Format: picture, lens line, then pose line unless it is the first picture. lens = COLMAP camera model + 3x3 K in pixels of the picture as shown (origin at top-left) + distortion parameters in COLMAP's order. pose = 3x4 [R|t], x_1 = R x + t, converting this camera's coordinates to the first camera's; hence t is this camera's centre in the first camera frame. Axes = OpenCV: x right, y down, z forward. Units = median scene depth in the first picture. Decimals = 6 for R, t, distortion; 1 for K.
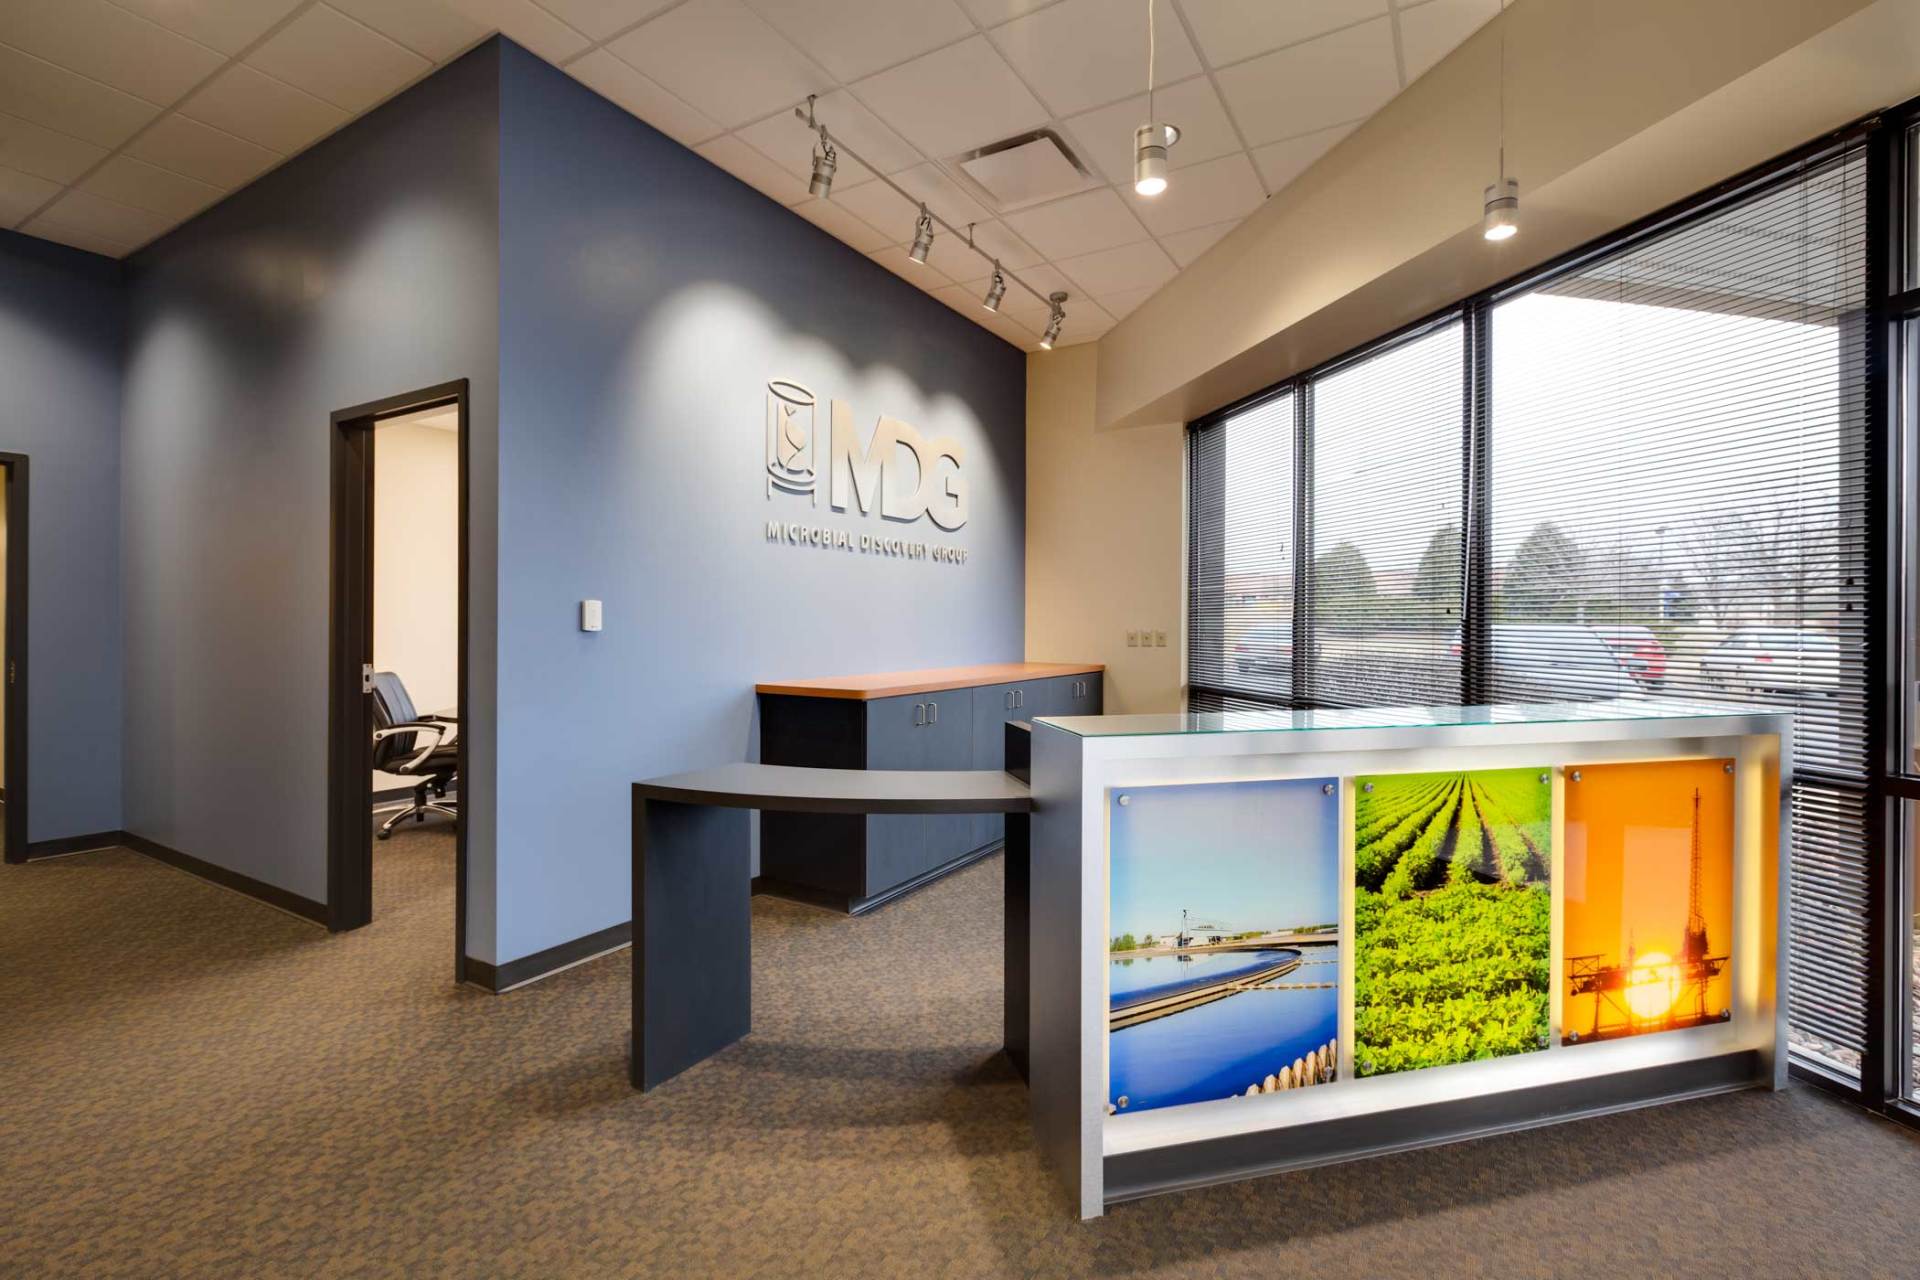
lens RADIAL K [[858.9, 0, 960.0], [0, 858.9, 640.0], [0, 0, 1]] dist [0.000130, 0.000007]
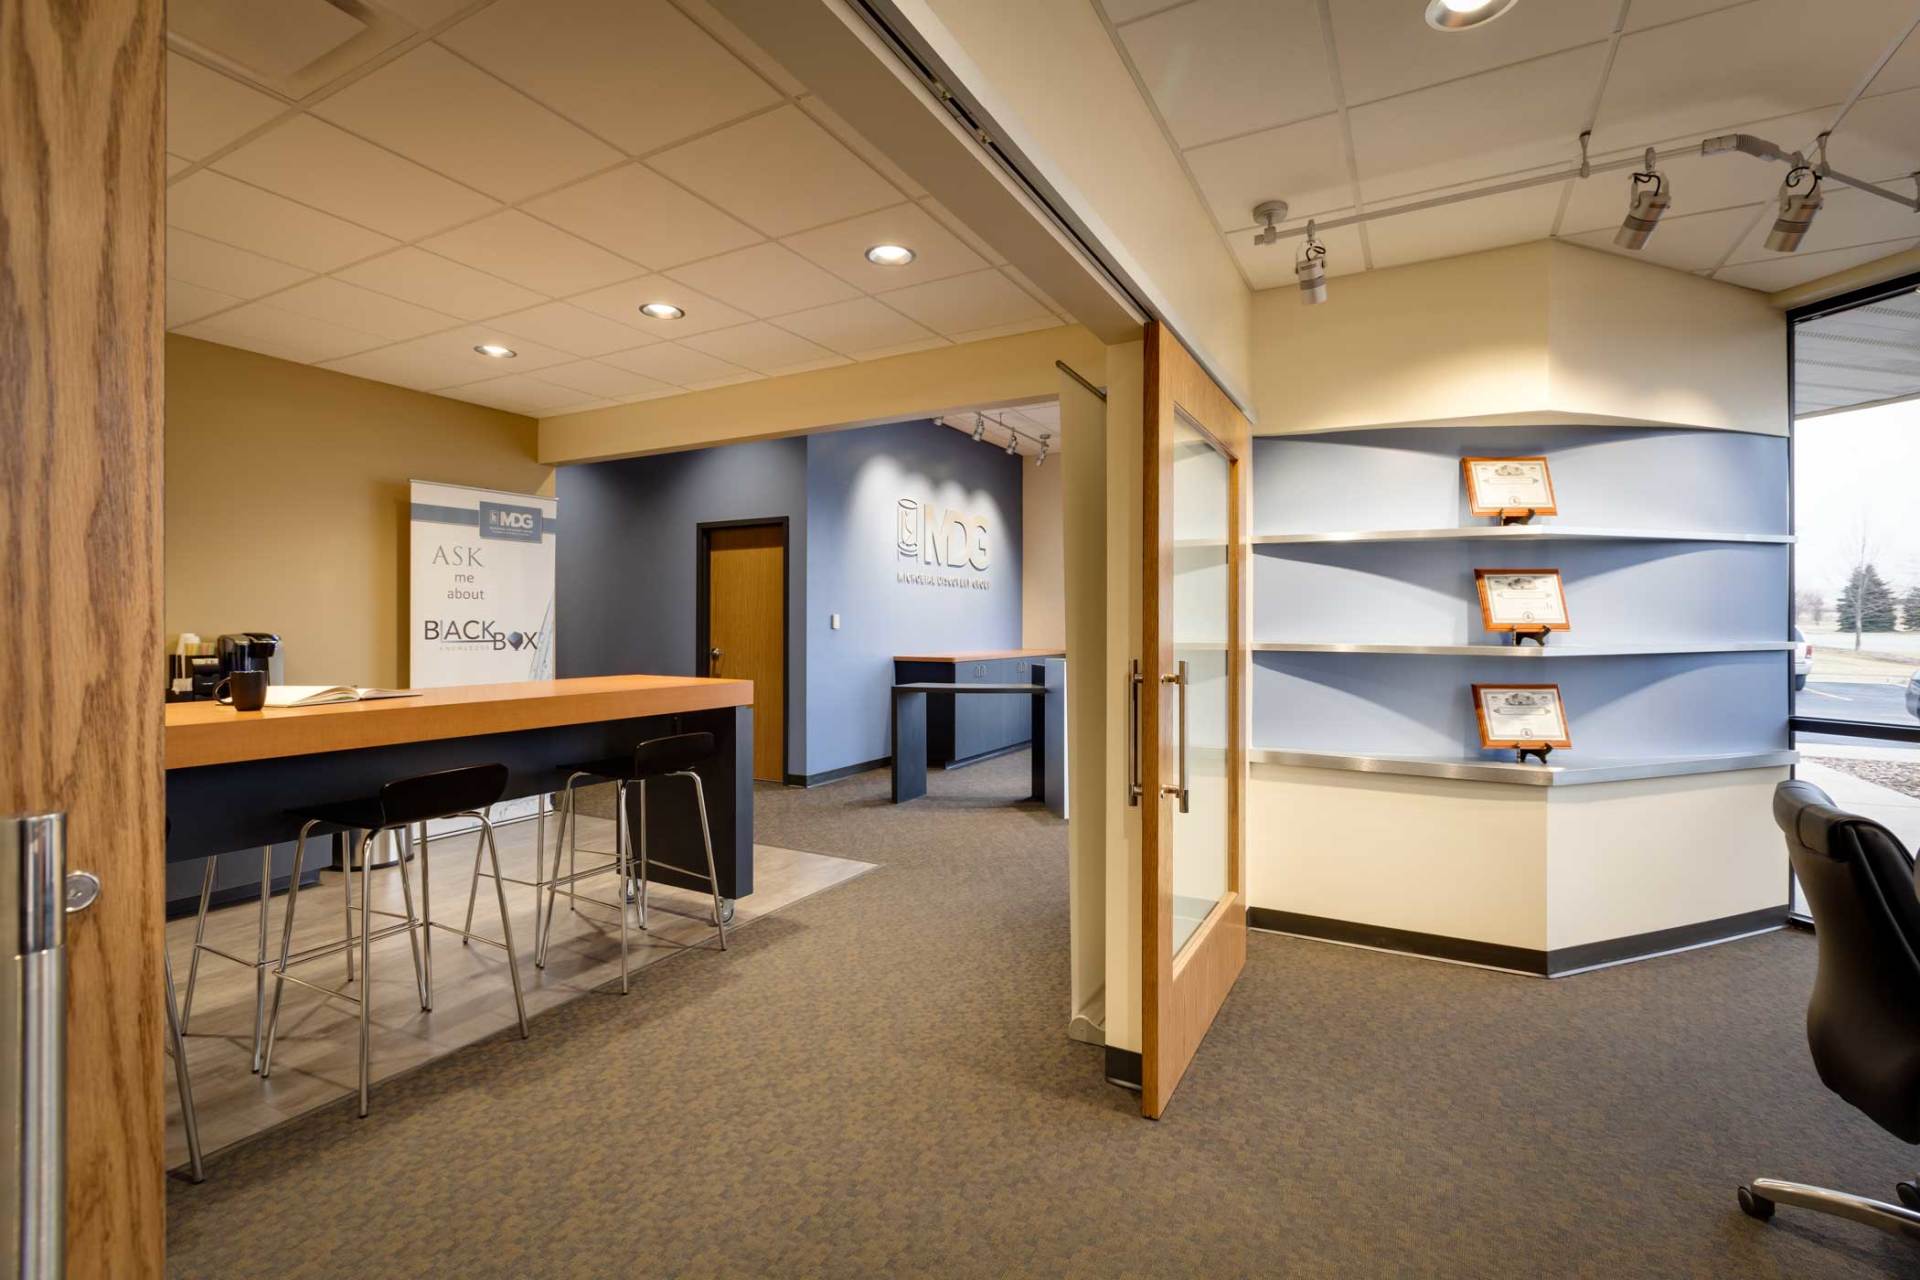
lens RADIAL K [[858.9, 0, 960.0], [0, 858.9, 640.0], [0, 0, 1]] dist [0.000130, 0.000007]
pose [[0.999278, -0.005740, 0.037560, -0.143290], [0.005828, 0.999981, -0.002228, 0.017628], [-0.037546, 0.002445, 0.999292, -0.843690]]
